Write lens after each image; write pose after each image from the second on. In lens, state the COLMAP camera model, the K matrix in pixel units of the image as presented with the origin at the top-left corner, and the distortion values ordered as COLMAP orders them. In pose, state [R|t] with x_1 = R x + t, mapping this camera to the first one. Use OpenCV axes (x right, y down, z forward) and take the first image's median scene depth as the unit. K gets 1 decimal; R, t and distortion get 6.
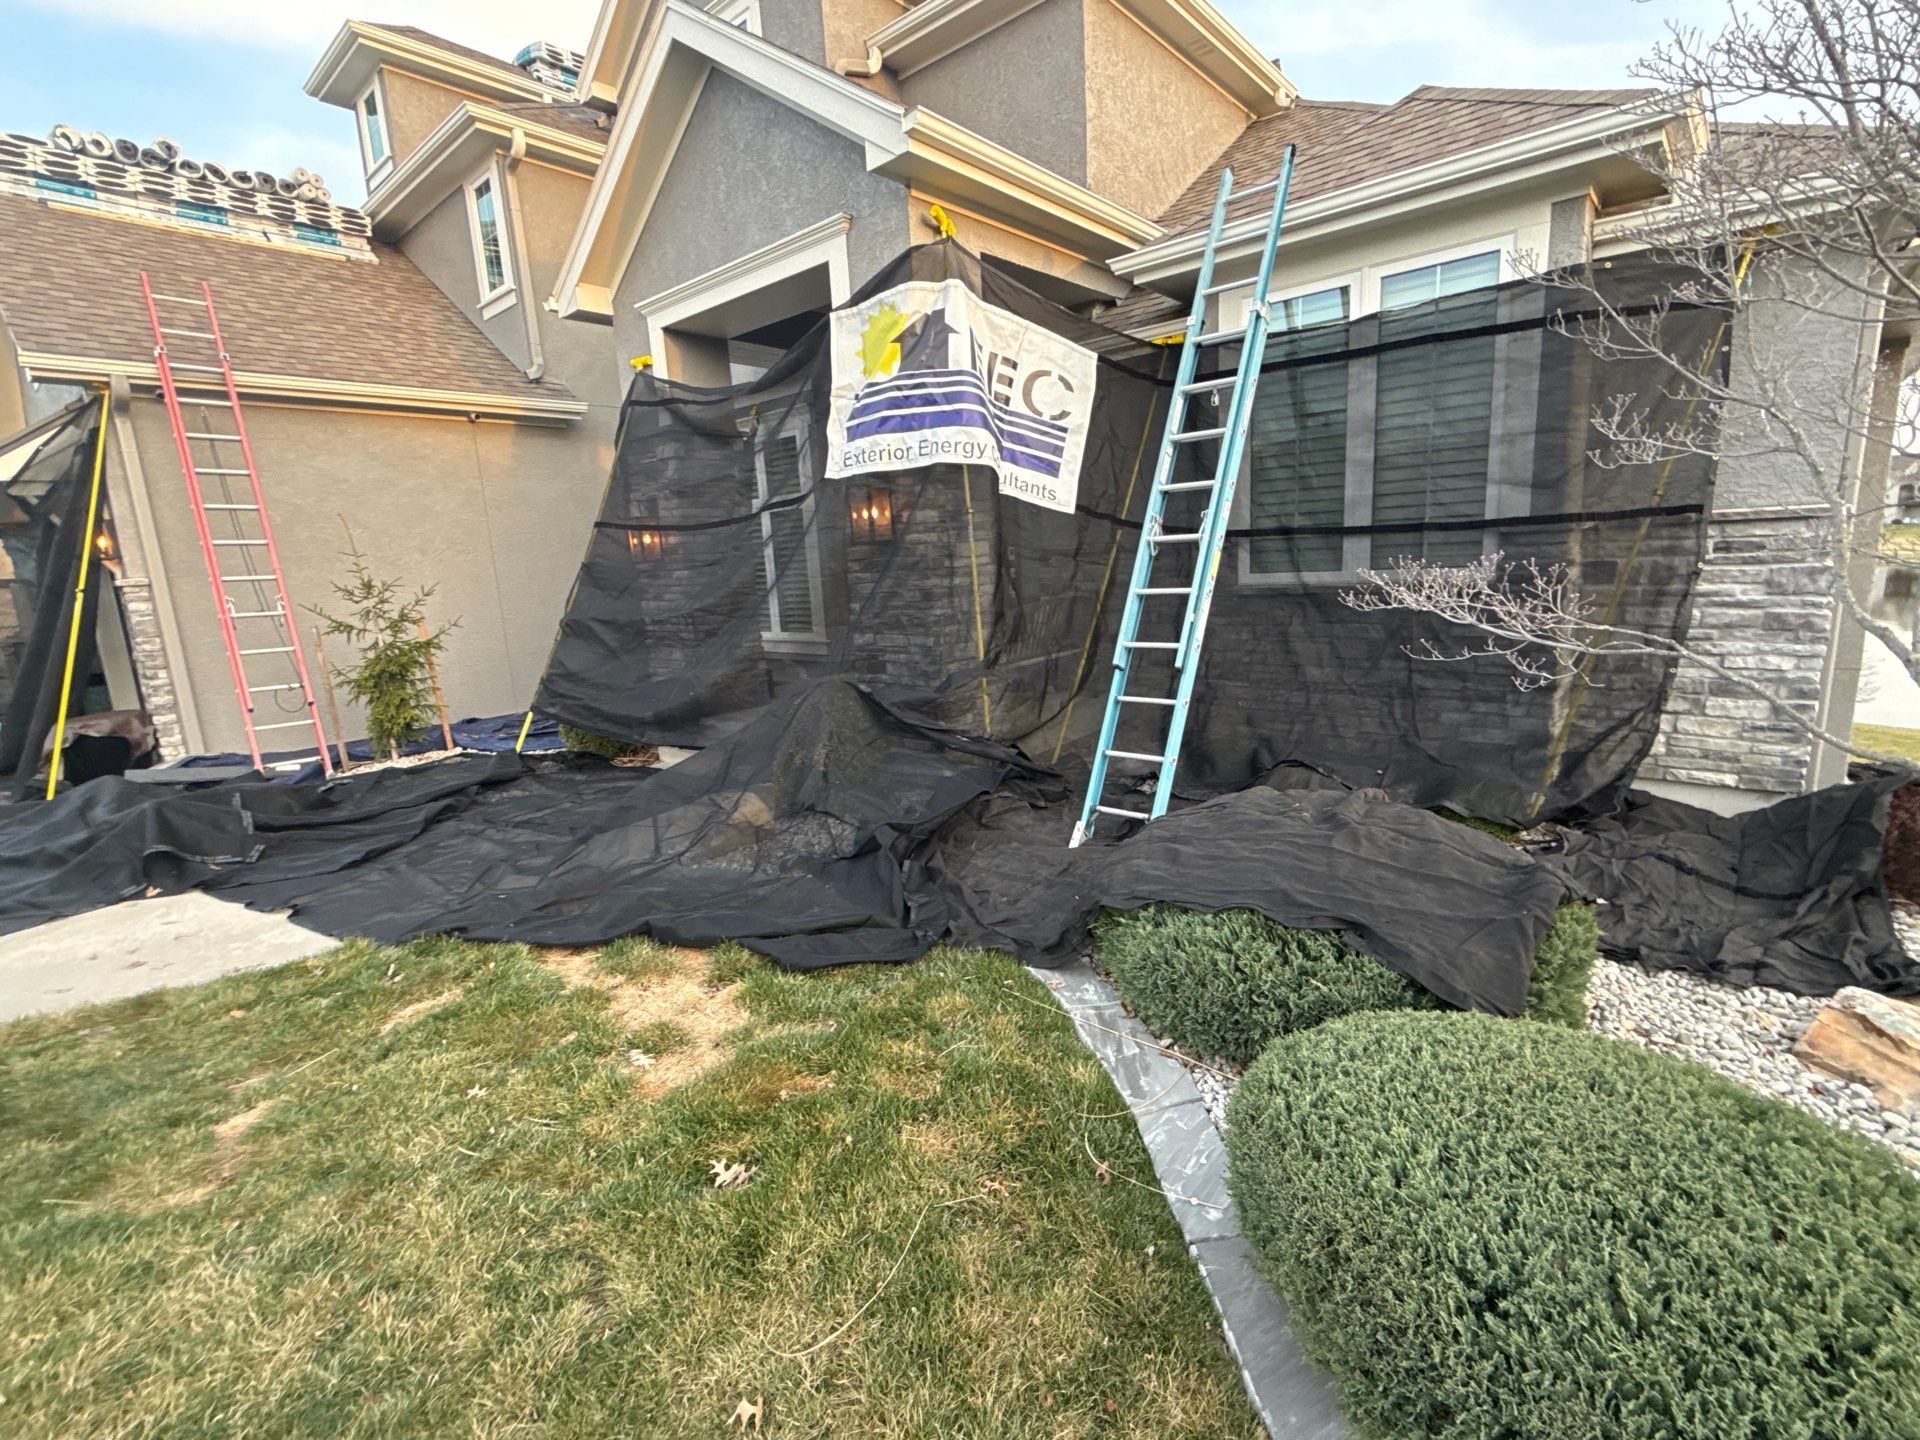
lens RADIAL K [[863.7, 0, 960.0], [0, 863.7, 720.0], [0, 0, 1]] dist [-0.001683, -0.000029]
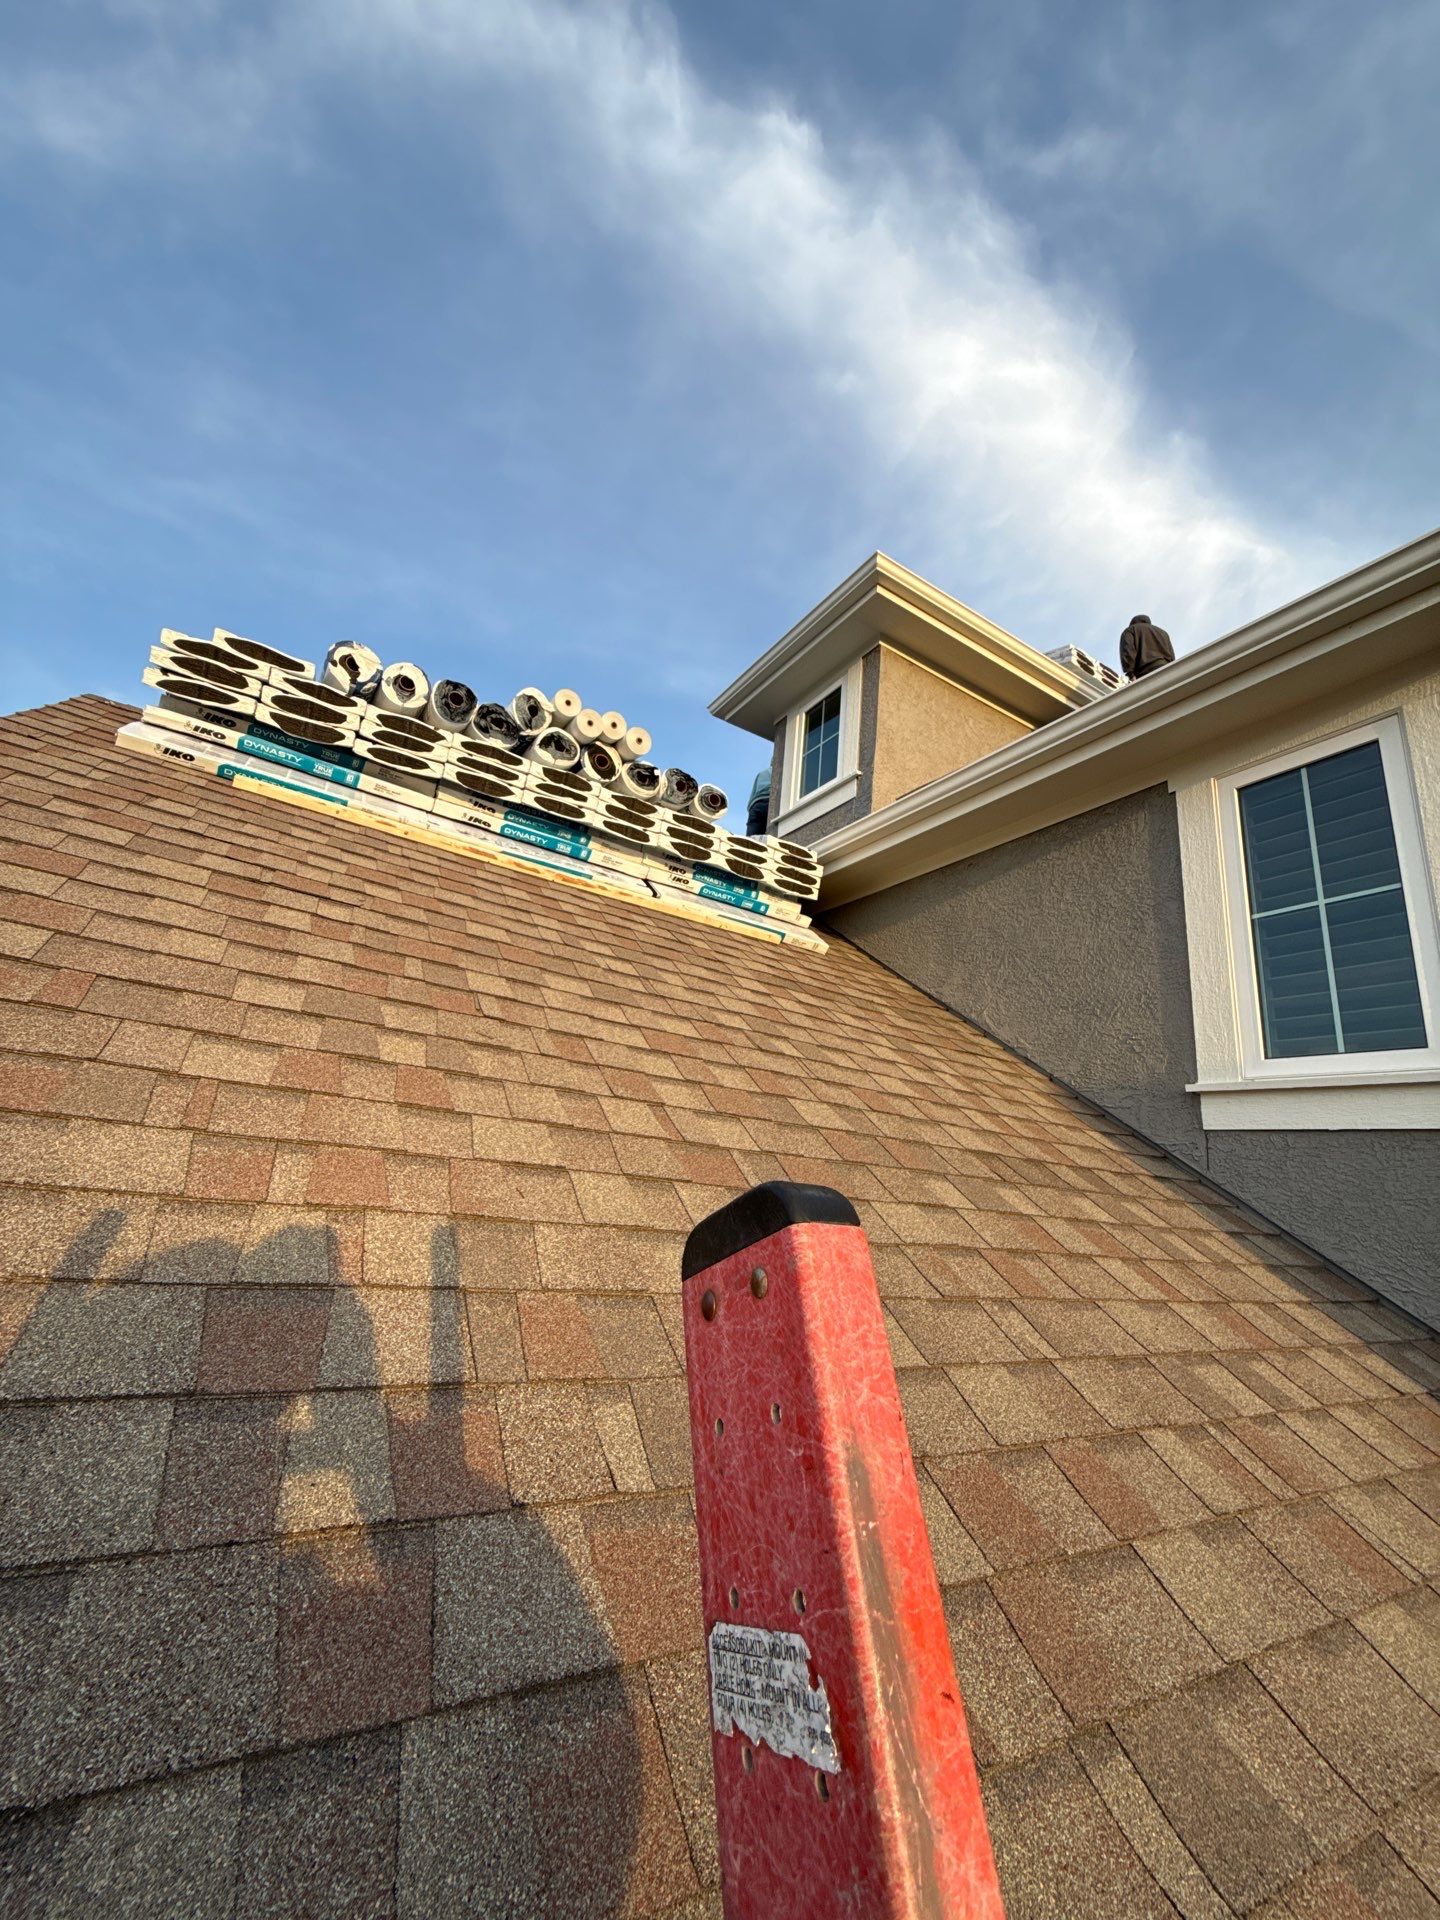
lens RADIAL K [[769.8, 0, 720.0], [0, 769.8, 960.0], [0, 0, 1]] dist [-0.000429, -0.000137]
pose [[0.945040, 0.058821, -0.321621, -0.675234], [-0.198904, 0.884149, -0.422750, -0.388891], [0.259494, 0.463487, 0.847256, 0.730074]]
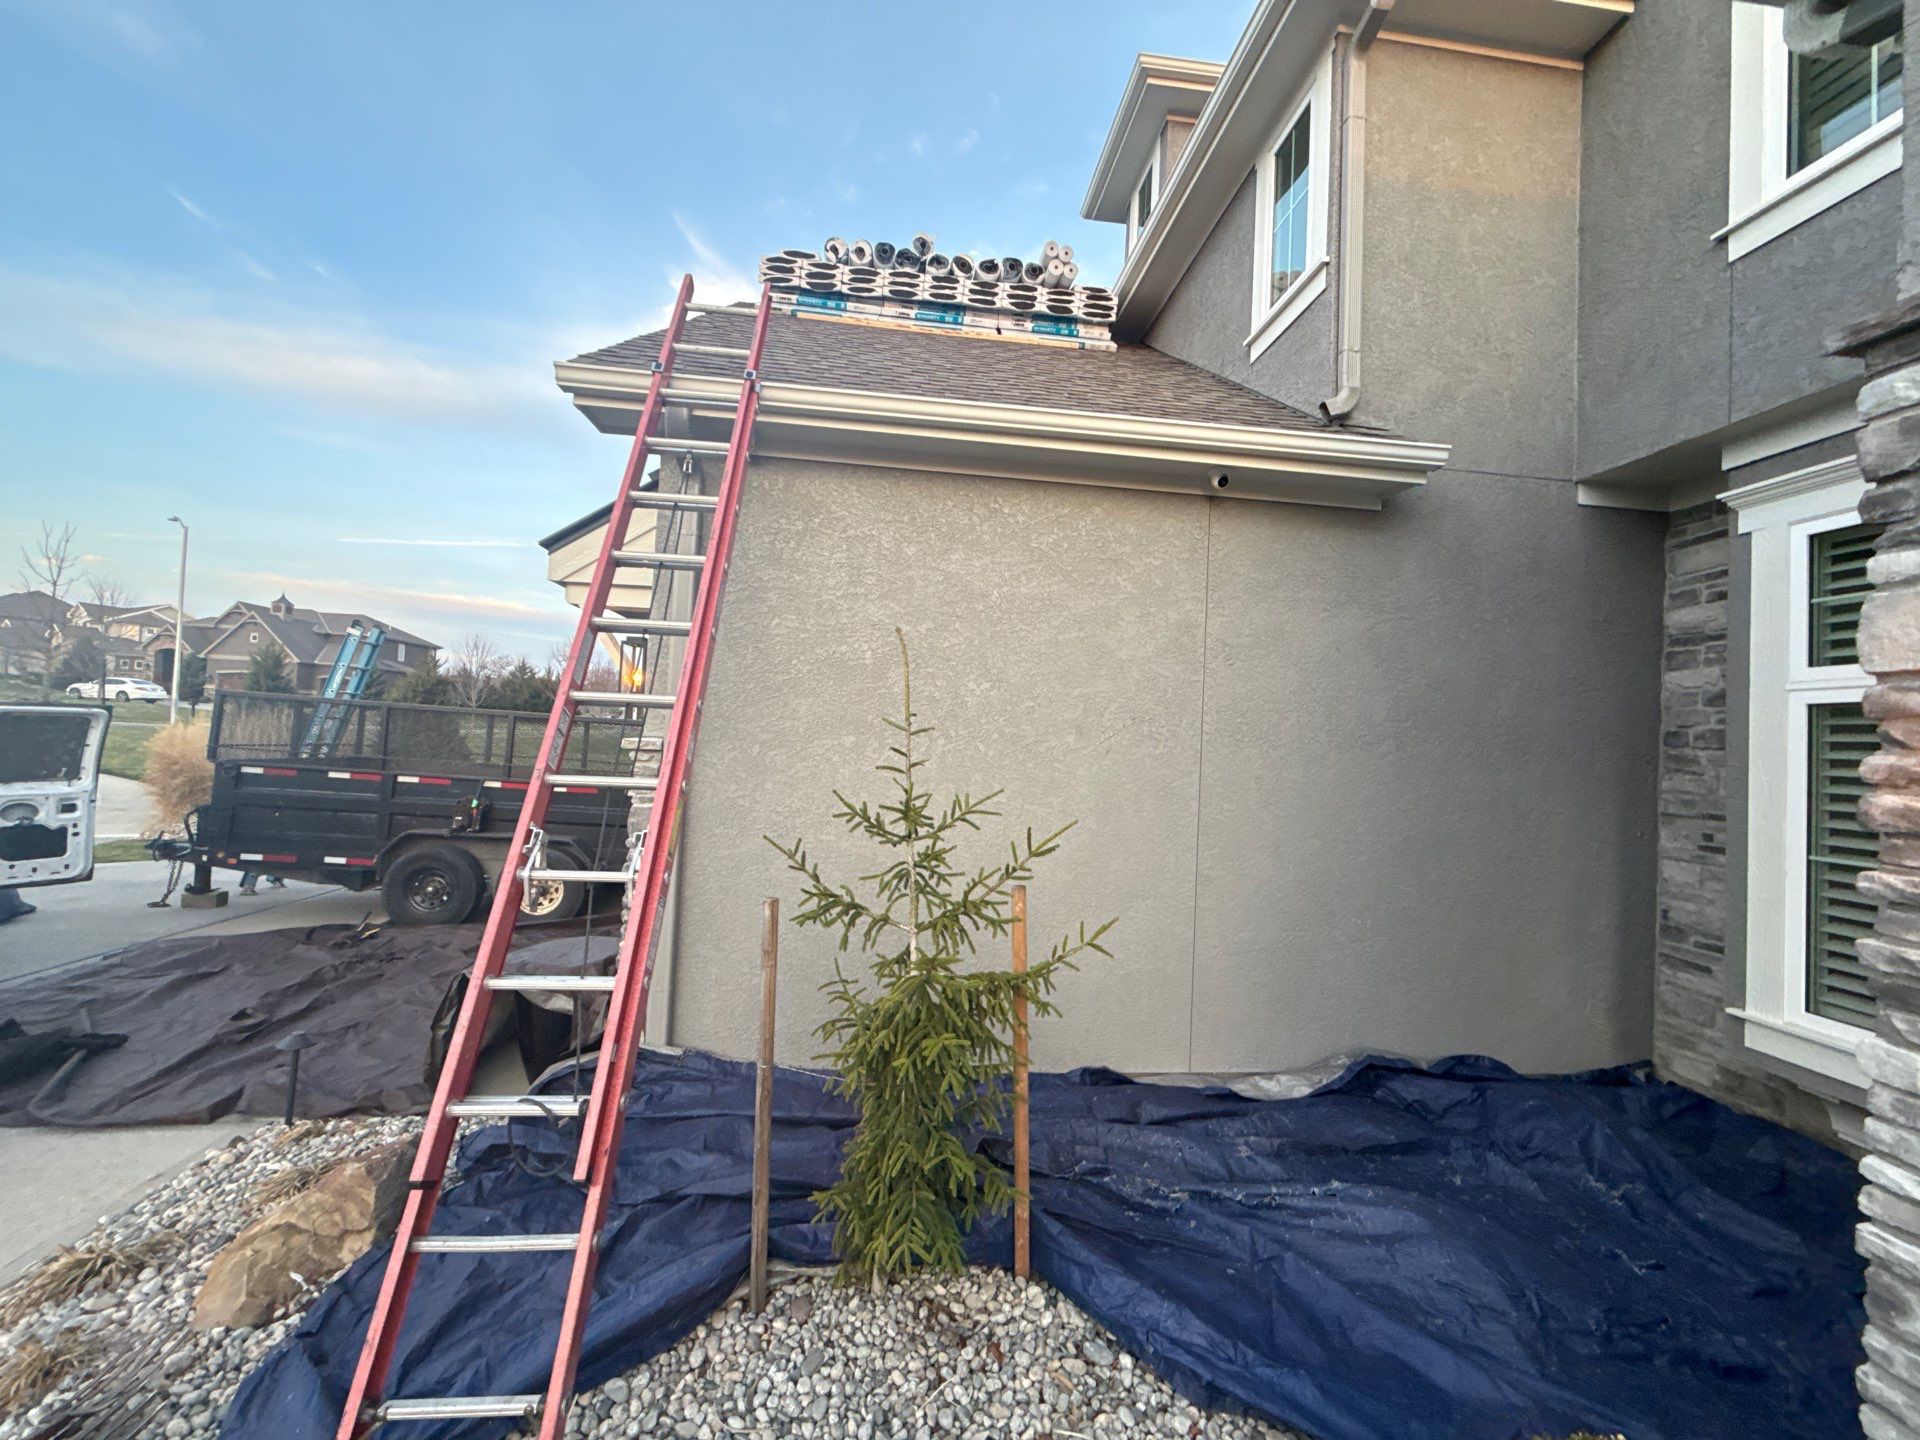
lens RADIAL K [[769.8, 0, 960.0], [0, 769.8, 720.0], [0, 0, 1]] dist [-0.000429, -0.000137]
pose [[0.727743, 0.071927, -0.682068, -0.337490], [-0.219079, 0.966764, -0.131801, -0.119670], [0.649919, 0.245344, 0.719314, 0.583065]]
